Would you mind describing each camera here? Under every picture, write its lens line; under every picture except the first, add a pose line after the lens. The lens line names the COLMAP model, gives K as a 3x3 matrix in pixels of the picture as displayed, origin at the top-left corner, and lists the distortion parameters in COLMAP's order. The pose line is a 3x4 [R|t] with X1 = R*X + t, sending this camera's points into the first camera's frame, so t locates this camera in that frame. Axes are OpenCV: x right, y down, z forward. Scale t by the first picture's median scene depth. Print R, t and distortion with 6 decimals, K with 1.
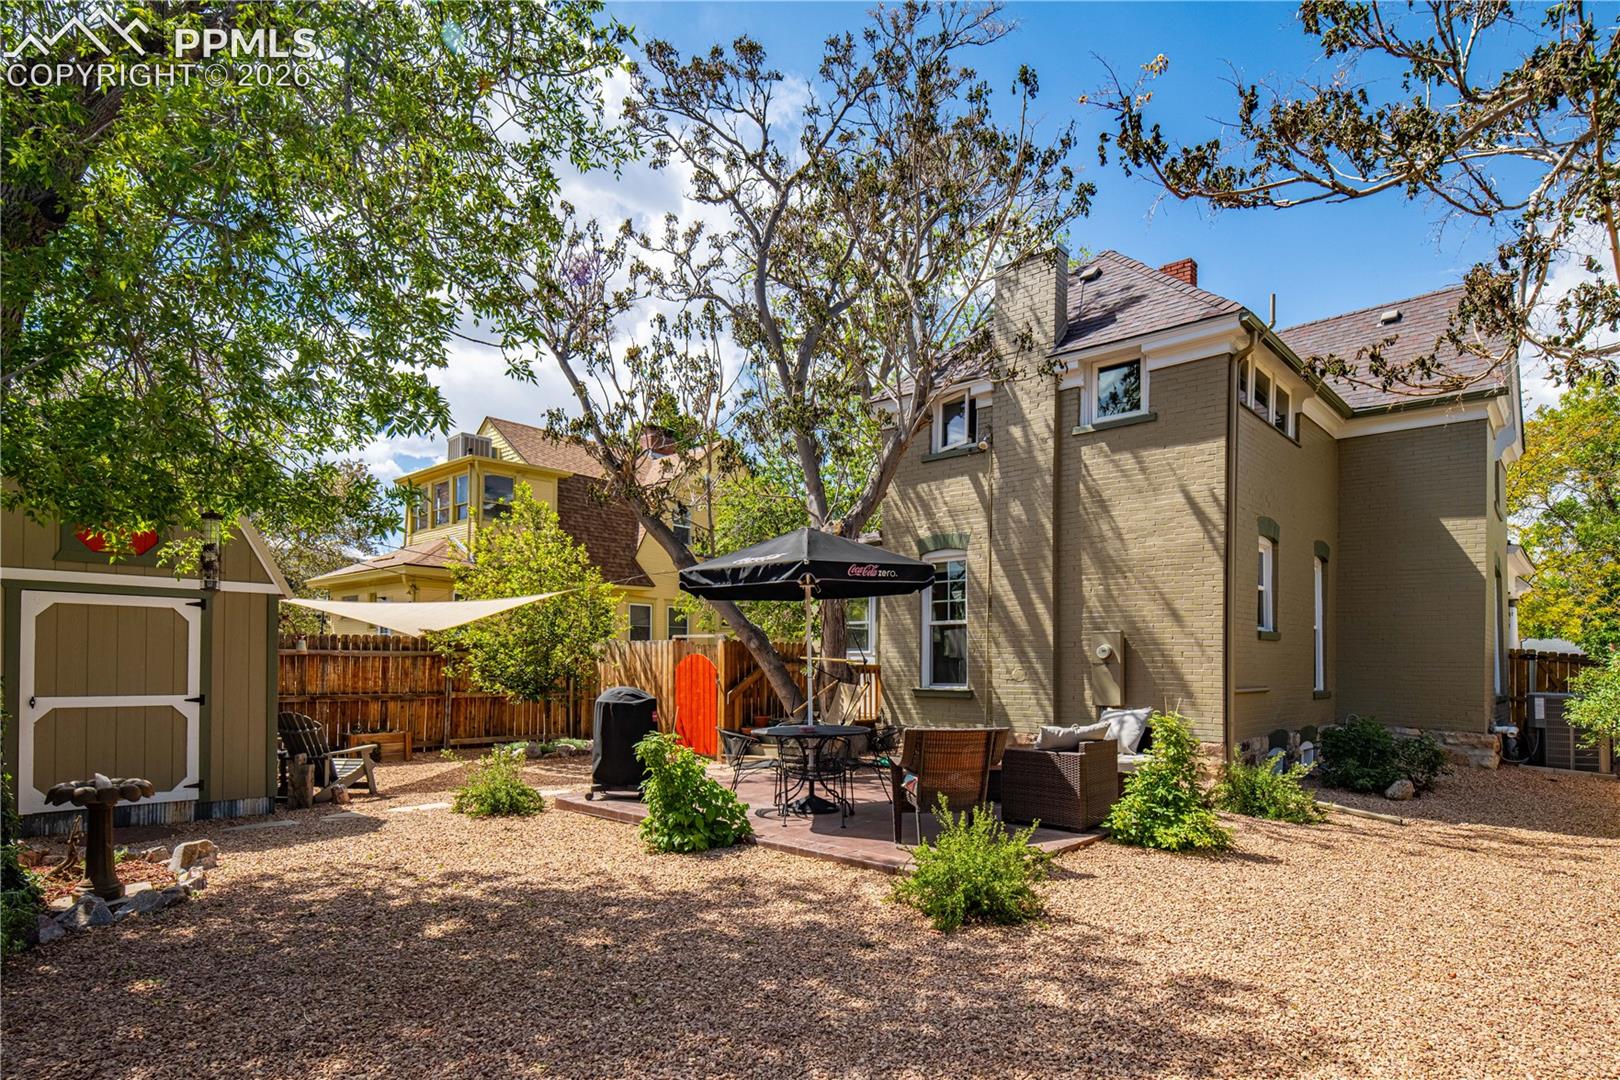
lens RADIAL K [[878.8, 0, 807.2], [0, 878.8, 669.0], [0, 0, 1]] dist [0.000347, 0.000109]
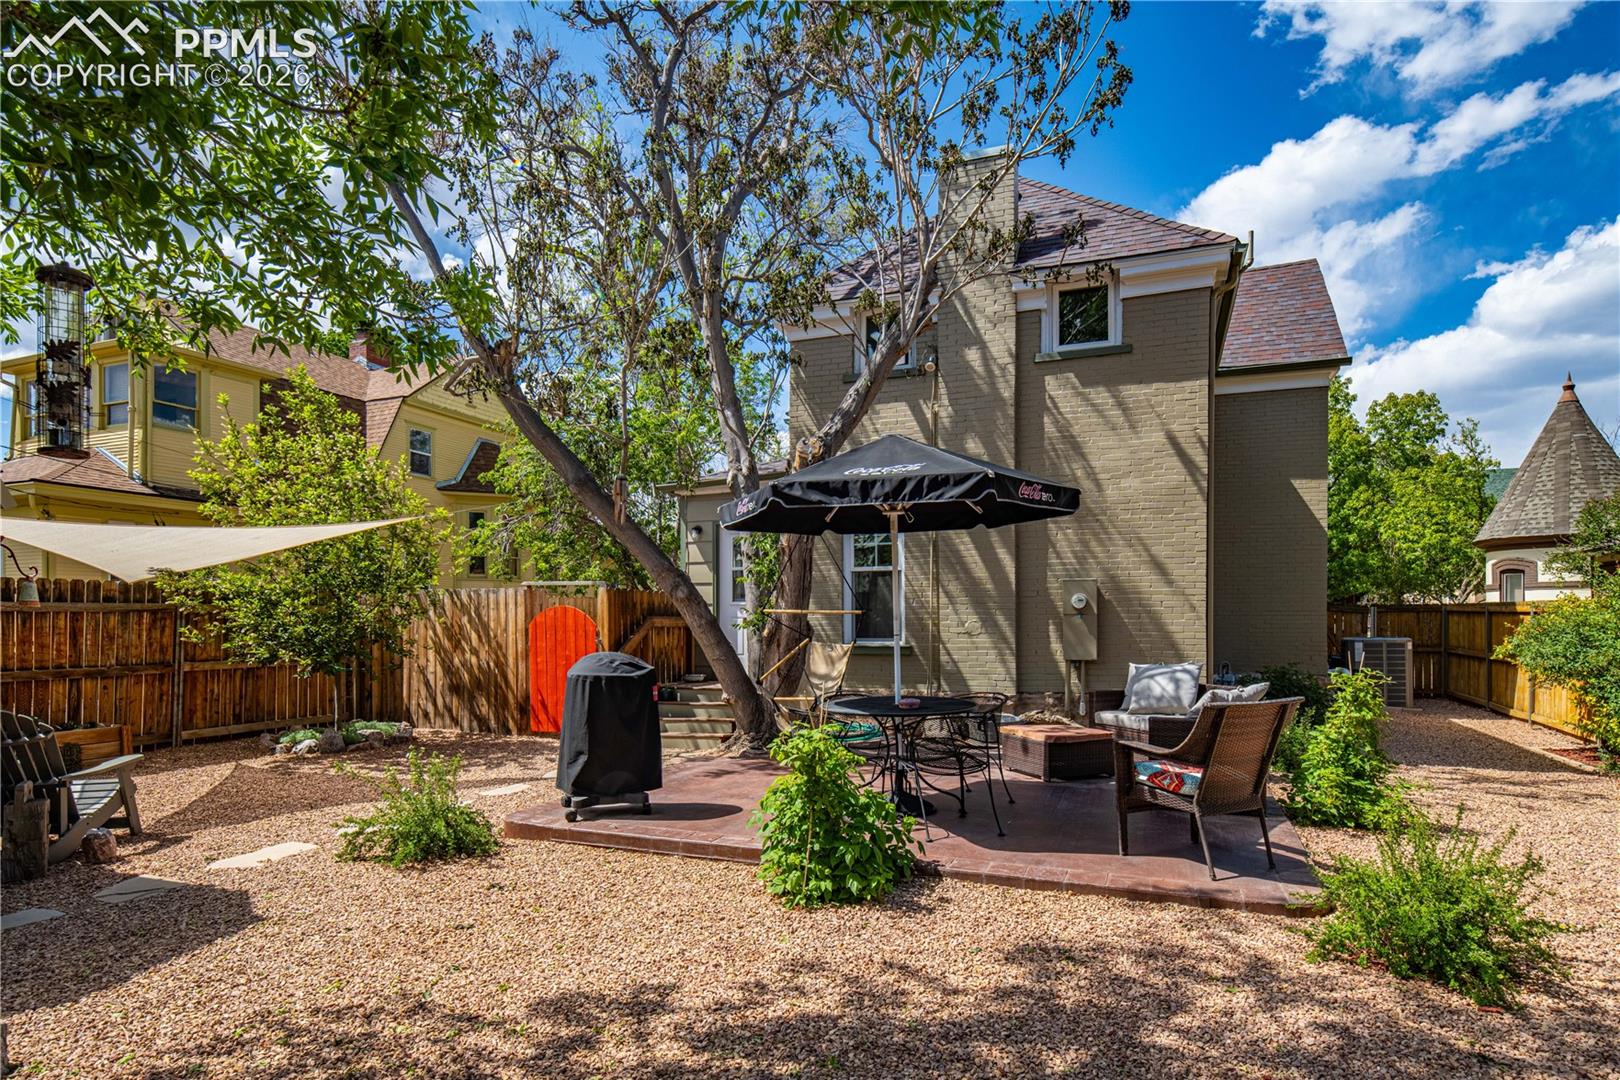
lens RADIAL K [[877.9, 0, 810.3], [0, 877.9, 633.4], [0, 0, 1]] dist [-0.000757, -0.001628]
pose [[0.935103, -0.014360, 0.354085, -0.264507], [0.009765, 0.999843, 0.014763, -0.002952], [-0.354241, -0.010348, 0.935097, 0.258437]]
